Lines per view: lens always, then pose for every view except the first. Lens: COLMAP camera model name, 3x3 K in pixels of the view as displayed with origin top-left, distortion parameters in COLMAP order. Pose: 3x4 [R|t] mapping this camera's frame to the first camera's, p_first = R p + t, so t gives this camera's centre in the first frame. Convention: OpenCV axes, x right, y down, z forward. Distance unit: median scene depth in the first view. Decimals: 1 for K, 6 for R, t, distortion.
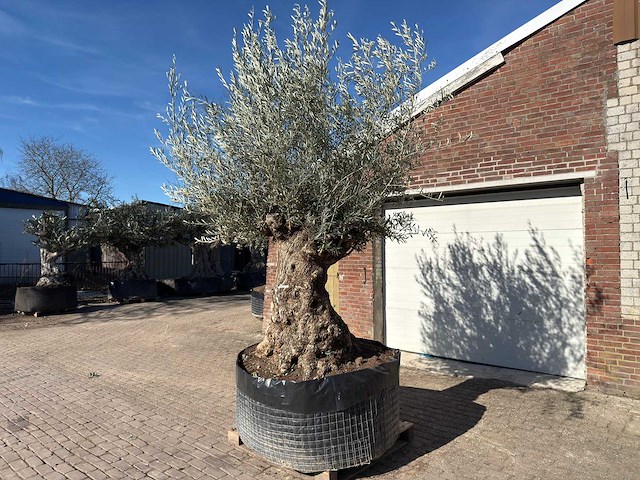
lens RADIAL K [[454.7, 0, 313.8], [0, 454.7, 248.7], [0, 0, 1]] dist [0.034435, -0.048551]
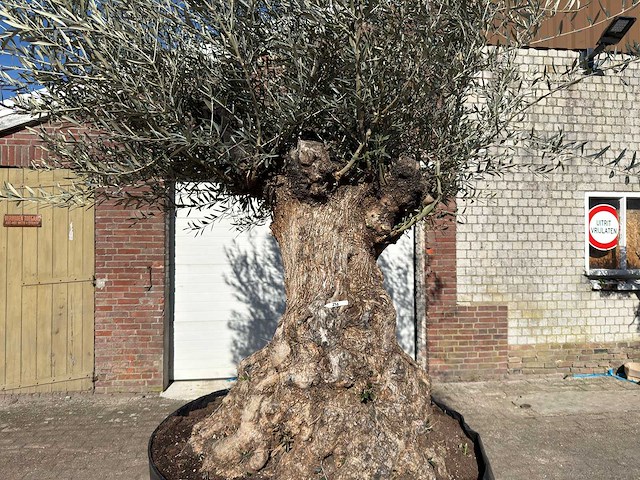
lens RADIAL K [[454.7, 0, 316.6], [0, 454.7, 241.5], [0, 0, 1]] dist [0.034435, -0.048551]
pose [[0.671440, 0.012381, 0.740955, -0.250021], [-0.002838, 0.999896, -0.014136, 0.016914], [-0.741053, 0.007388, 0.671406, 0.427814]]
